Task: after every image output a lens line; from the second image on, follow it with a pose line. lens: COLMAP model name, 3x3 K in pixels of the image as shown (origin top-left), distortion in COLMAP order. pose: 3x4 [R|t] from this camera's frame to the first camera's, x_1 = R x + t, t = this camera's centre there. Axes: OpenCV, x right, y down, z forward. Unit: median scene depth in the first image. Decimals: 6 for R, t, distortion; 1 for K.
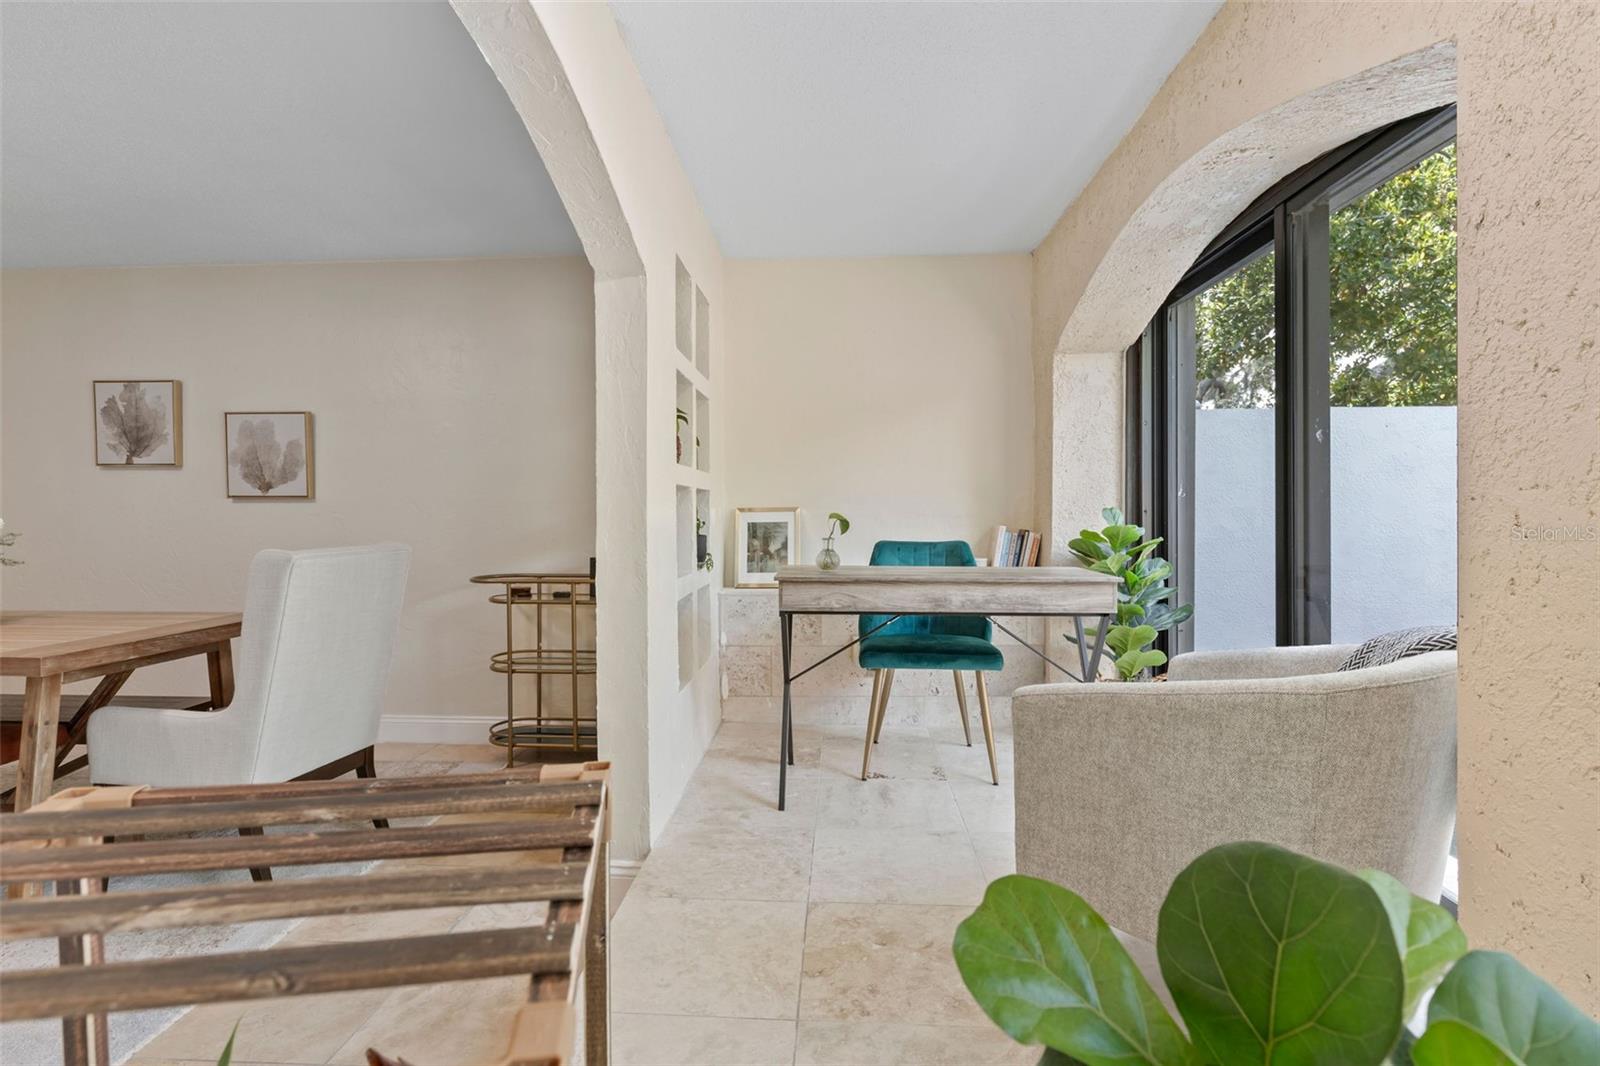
lens RADIAL K [[799.8, 0, 794.9], [0, 799.8, 522.1], [0, 0, 1]] dist [-0.000407, 0.000998]
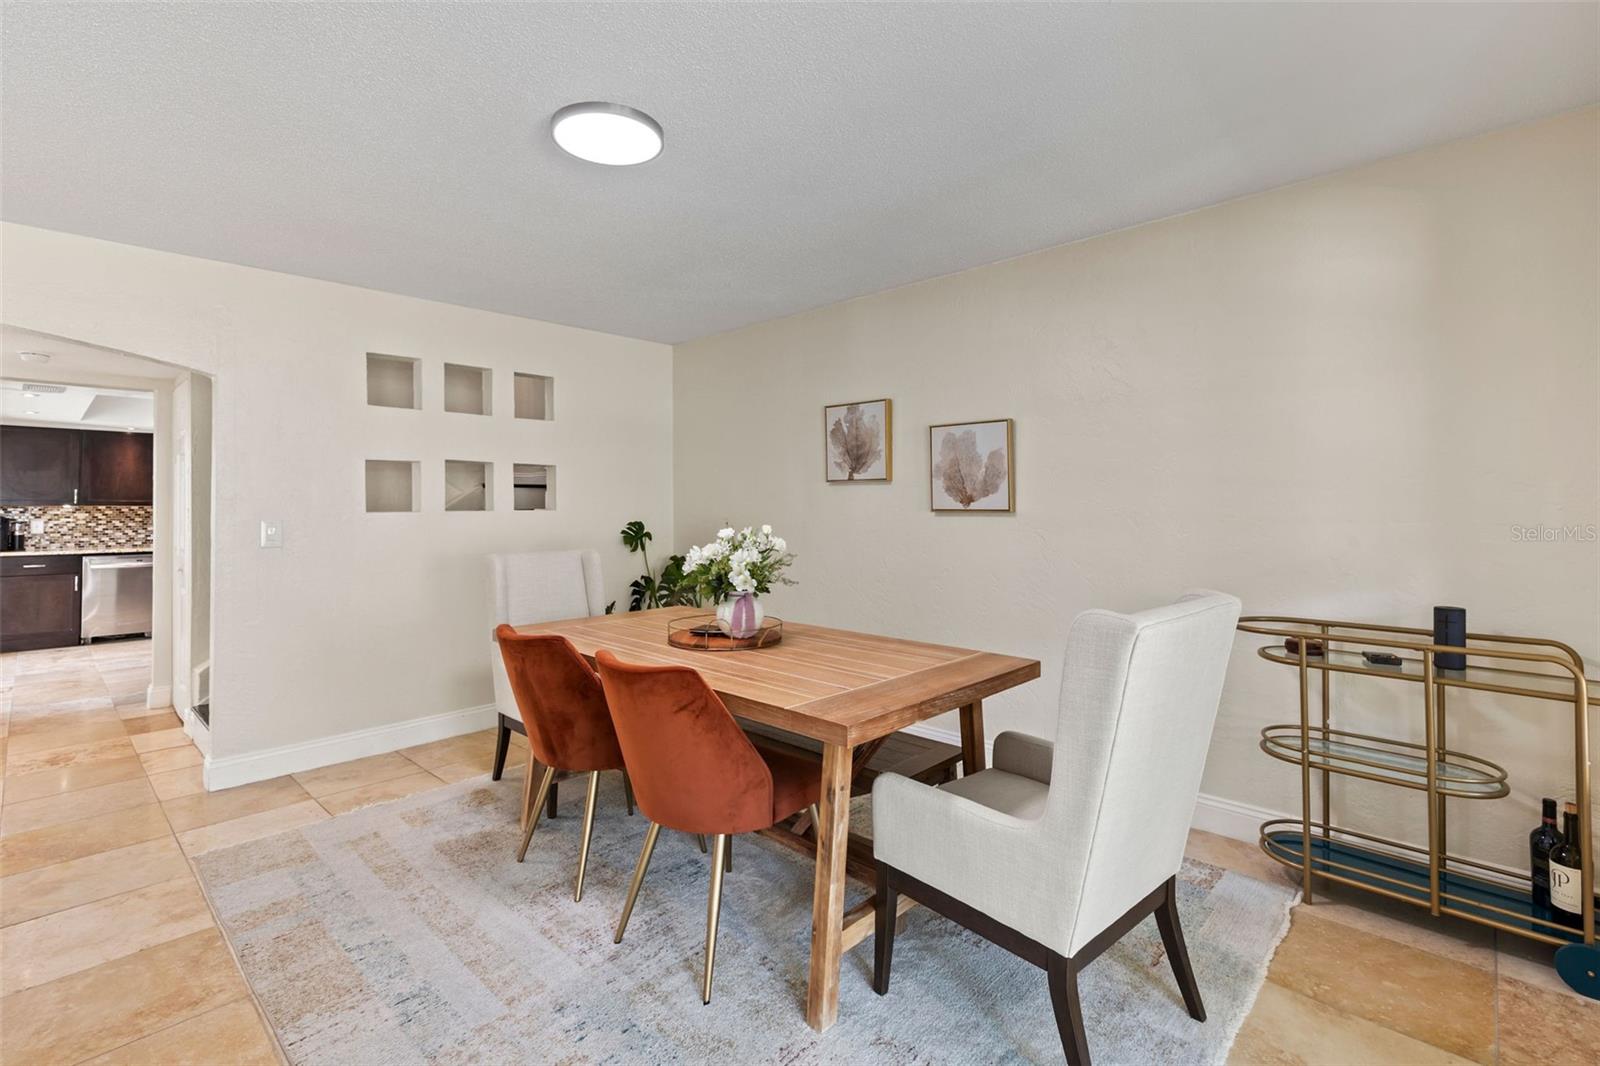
lens RADIAL K [[725.3, 0, 795.3], [0, 725.3, 512.1], [0, 0, 1]] dist [0.001352, -0.000152]
pose [[0.765131, 0.003506, -0.643865, -0.274024], [-0.006230, 0.999979, -0.001958, -0.028403], [0.643844, 0.005510, 0.765137, 0.211878]]
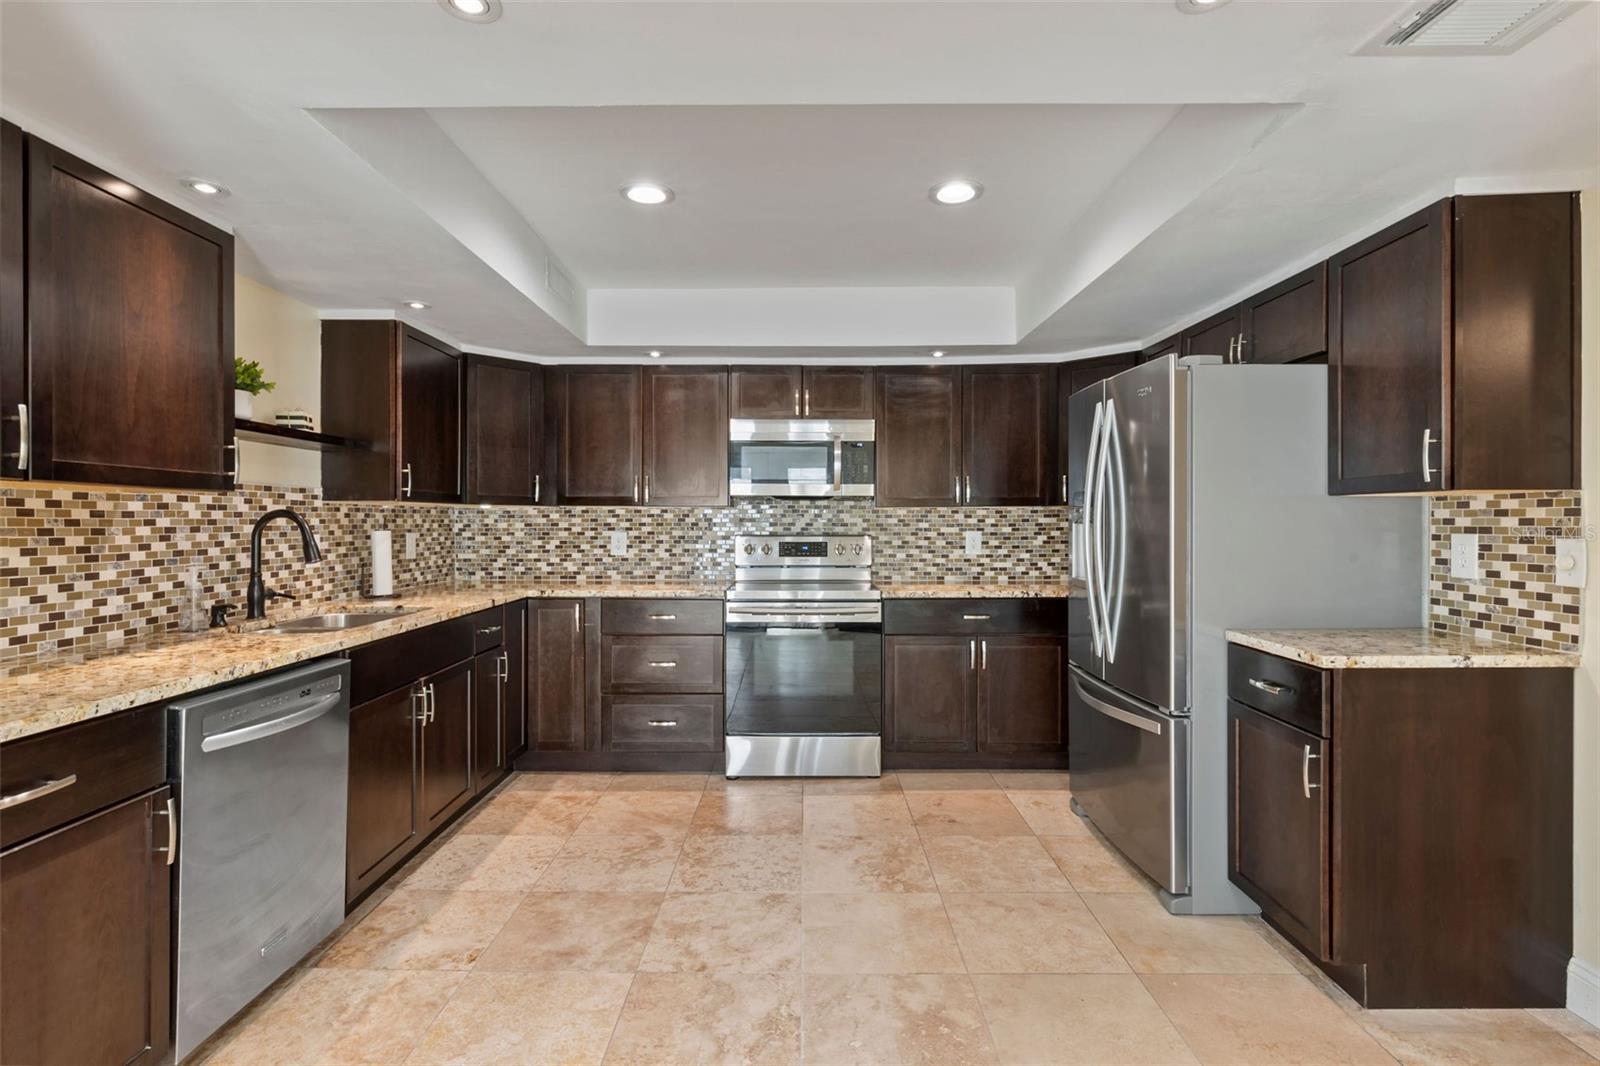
lens RADIAL K [[745.2, 0, 798.2], [0, 745.2, 523.5], [0, 0, 1]] dist [-0.002528, -0.000099]
pose [[0.998304, 0.004232, 0.058055, -2.653398], [-0.003800, 0.999964, -0.007558, -0.009508], [-0.058085, 0.007325, 0.998285, -0.000744]]
